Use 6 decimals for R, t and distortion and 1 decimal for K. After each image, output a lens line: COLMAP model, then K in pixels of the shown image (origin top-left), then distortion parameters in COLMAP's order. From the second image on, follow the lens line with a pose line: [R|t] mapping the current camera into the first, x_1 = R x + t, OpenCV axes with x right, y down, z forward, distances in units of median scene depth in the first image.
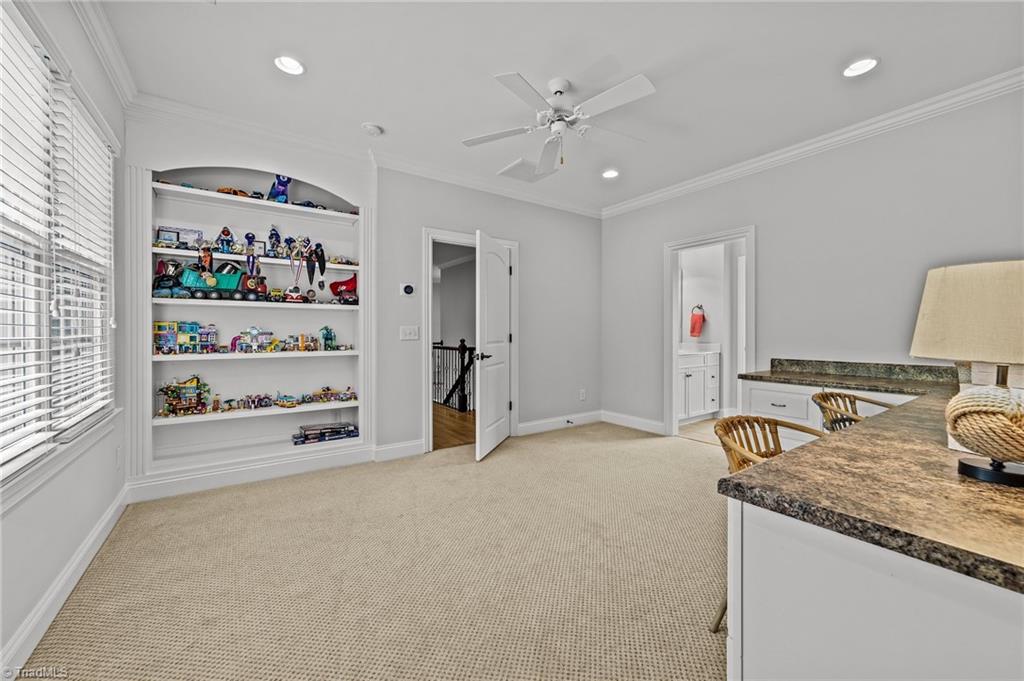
lens RADIAL K [[398.0, 0, 511.3], [0, 398.0, 334.8], [0, 0, 1]] dist [-0.000628, 0.000038]
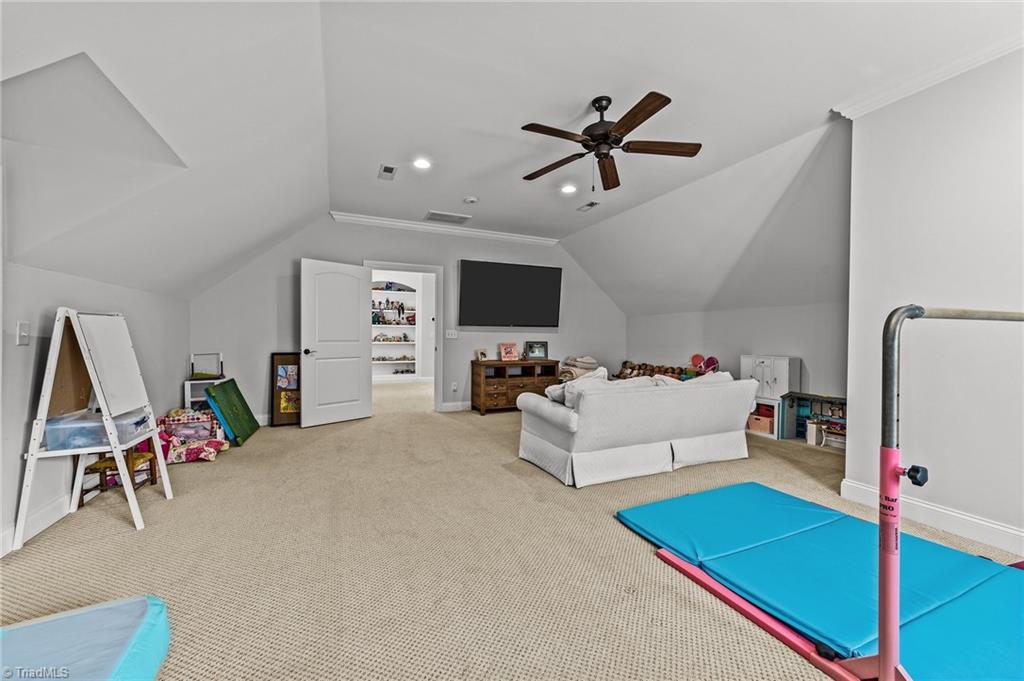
lens RADIAL K [[398.0, 0, 511.0], [0, 398.0, 340.4], [0, 0, 1]] dist [-0.000628, 0.000038]
pose [[0.977162, 0.003603, -0.212467, 0.834983], [-0.003960, 0.999991, -0.001251, 0.029581], [0.212461, 0.002064, 0.977167, -1.522613]]
